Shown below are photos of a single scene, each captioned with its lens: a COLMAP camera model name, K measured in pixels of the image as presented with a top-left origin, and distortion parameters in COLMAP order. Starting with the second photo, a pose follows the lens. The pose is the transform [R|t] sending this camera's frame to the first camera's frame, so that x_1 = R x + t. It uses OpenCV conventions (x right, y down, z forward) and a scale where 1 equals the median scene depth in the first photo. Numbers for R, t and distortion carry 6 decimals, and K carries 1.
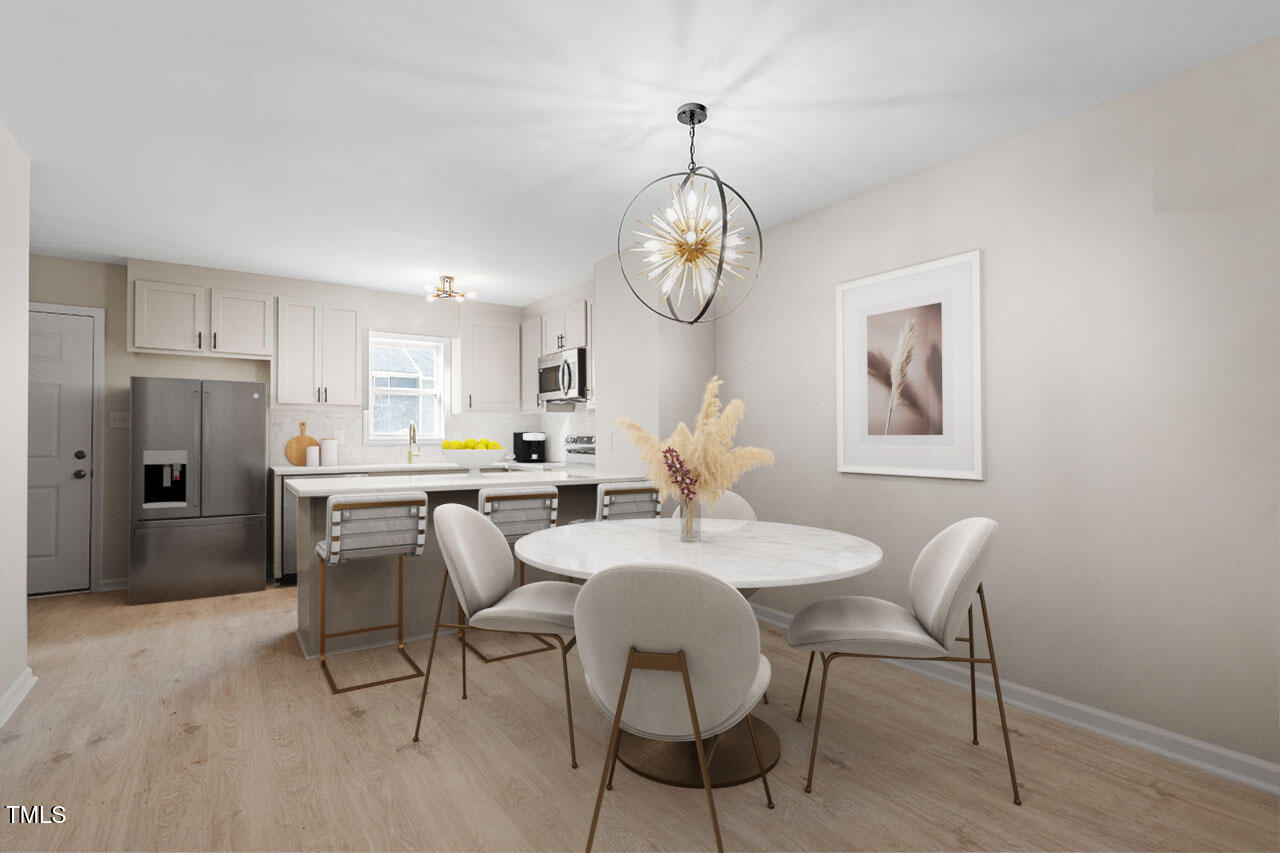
lens RADIAL K [[613.7, 0, 631.7], [0, 613.7, 435.6], [0, 0, 1]] dist [0.001208, 0.000819]
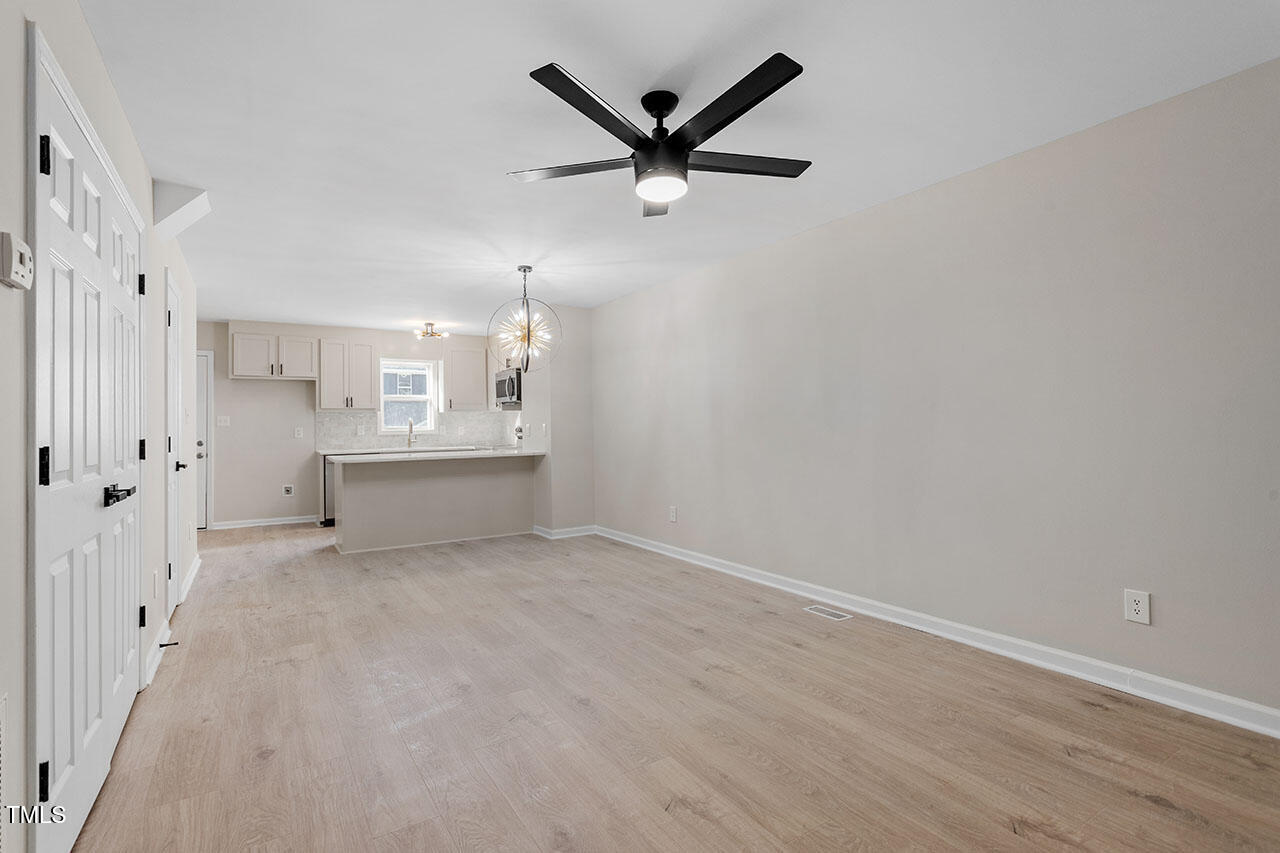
lens RADIAL K [[613.7, 0, 626.5], [0, 613.7, 419.0], [0, 0, 1]] dist [0.001208, 0.000819]
pose [[0.998636, -0.012800, -0.050623, 0.252243], [0.012458, 0.999898, -0.007056, -0.006439], [0.050708, 0.006415, 0.998693, -0.472005]]
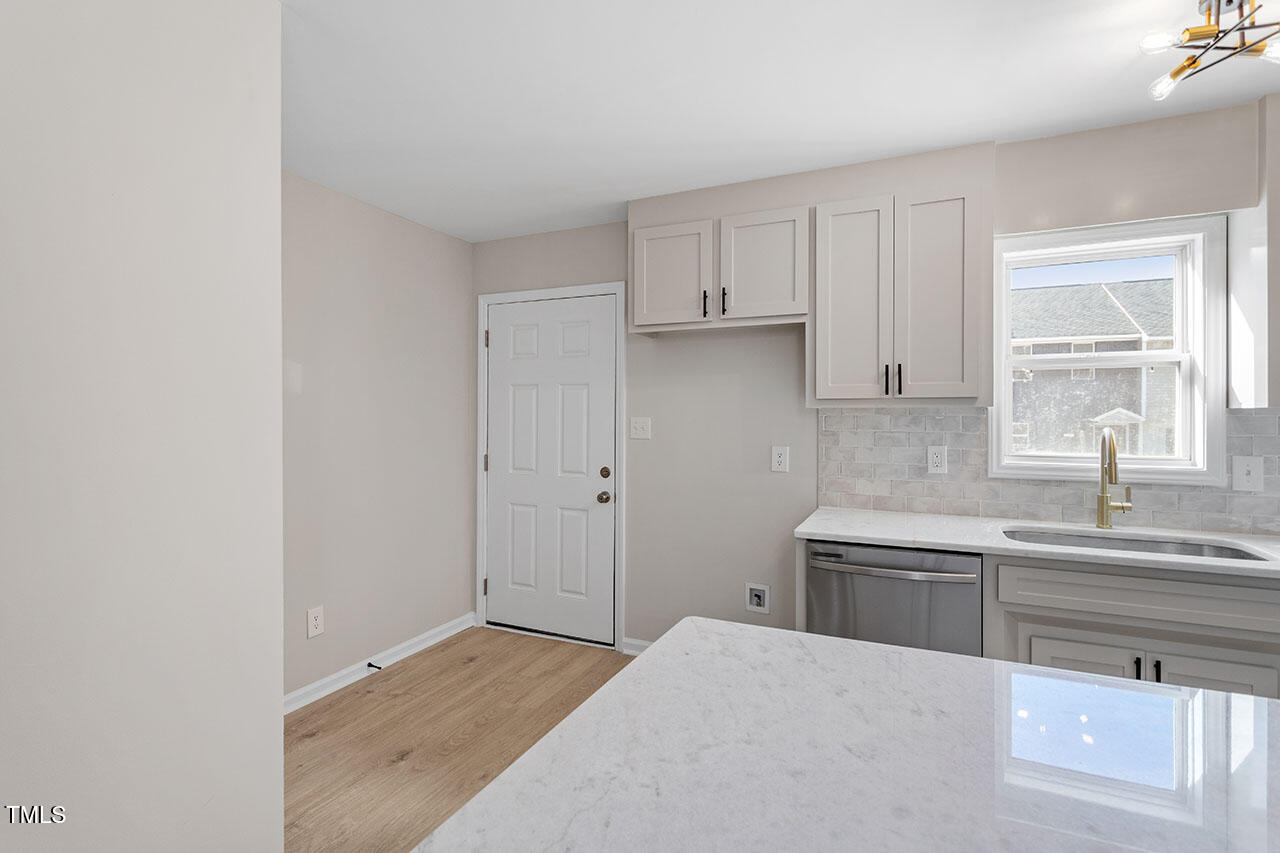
lens RADIAL K [[613.7, 0, 633.4], [0, 613.7, 419.4], [0, 0, 1]] dist [0.001208, 0.000819]
pose [[0.512528, 0.002321, -0.858667, -0.181798], [-0.000224, 0.999997, 0.002570, -0.034825], [0.858670, -0.001125, 0.512527, 0.564145]]
